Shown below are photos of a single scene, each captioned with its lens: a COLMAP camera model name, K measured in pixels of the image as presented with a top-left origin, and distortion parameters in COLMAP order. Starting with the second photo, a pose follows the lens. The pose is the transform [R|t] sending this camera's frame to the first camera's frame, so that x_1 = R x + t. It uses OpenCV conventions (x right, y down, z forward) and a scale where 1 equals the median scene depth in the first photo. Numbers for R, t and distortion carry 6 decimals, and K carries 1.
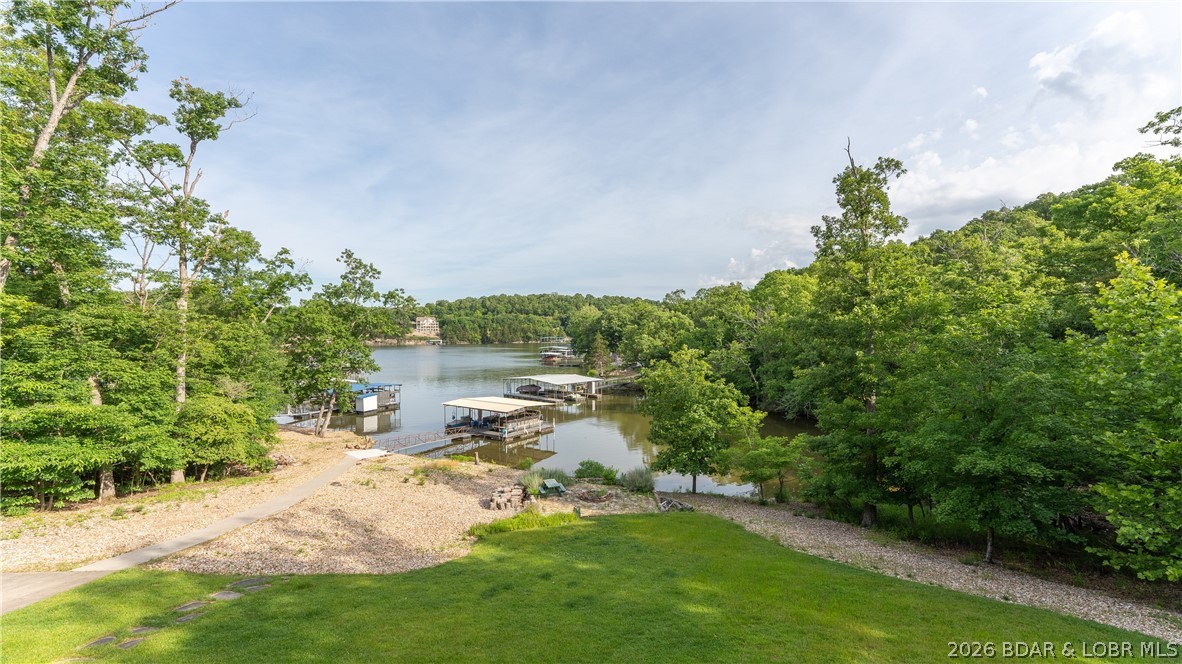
lens RADIAL K [[472.8, 0, 584.2], [0, 472.8, 336.6], [0, 0, 1]] dist [0.000492, 0.000225]
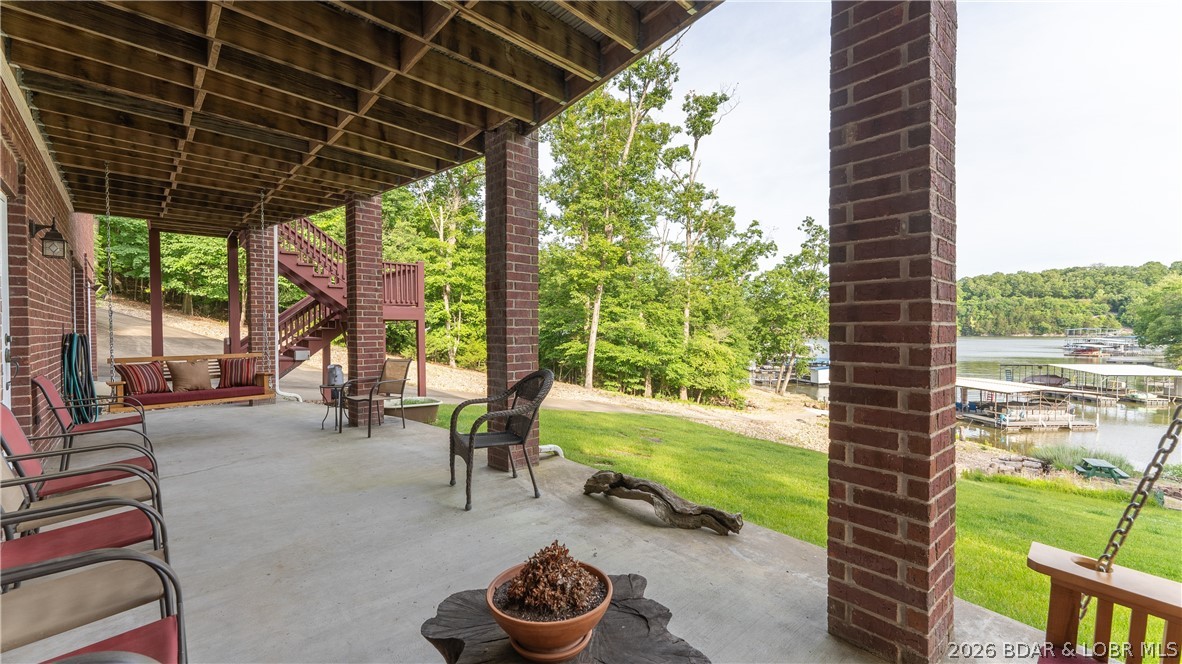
lens RADIAL K [[472.8, 0, 584.2], [0, 472.8, 336.6], [0, 0, 1]] dist [0.000492, 0.000225]
pose [[0.632617, 0.020600, -0.774191, -0.009904], [-0.008806, 0.999773, 0.019407, 0.102461], [0.774415, -0.005459, 0.632654, -0.055483]]
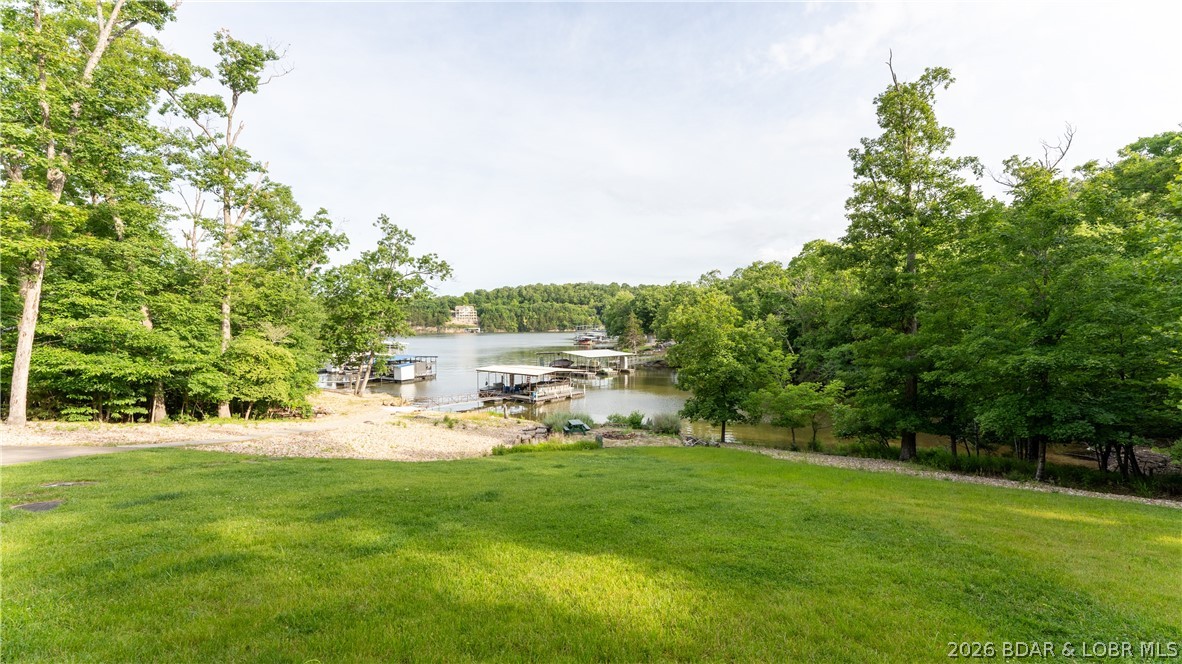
lens RADIAL K [[472.8, 0, 584.2], [0, 472.8, 336.6], [0, 0, 1]] dist [0.000492, 0.000225]
pose [[0.997078, 0.002690, -0.076339, 0.022142], [-0.001272, 0.999826, 0.018624, 0.102099], [0.076376, -0.018473, 0.996908, 0.009555]]
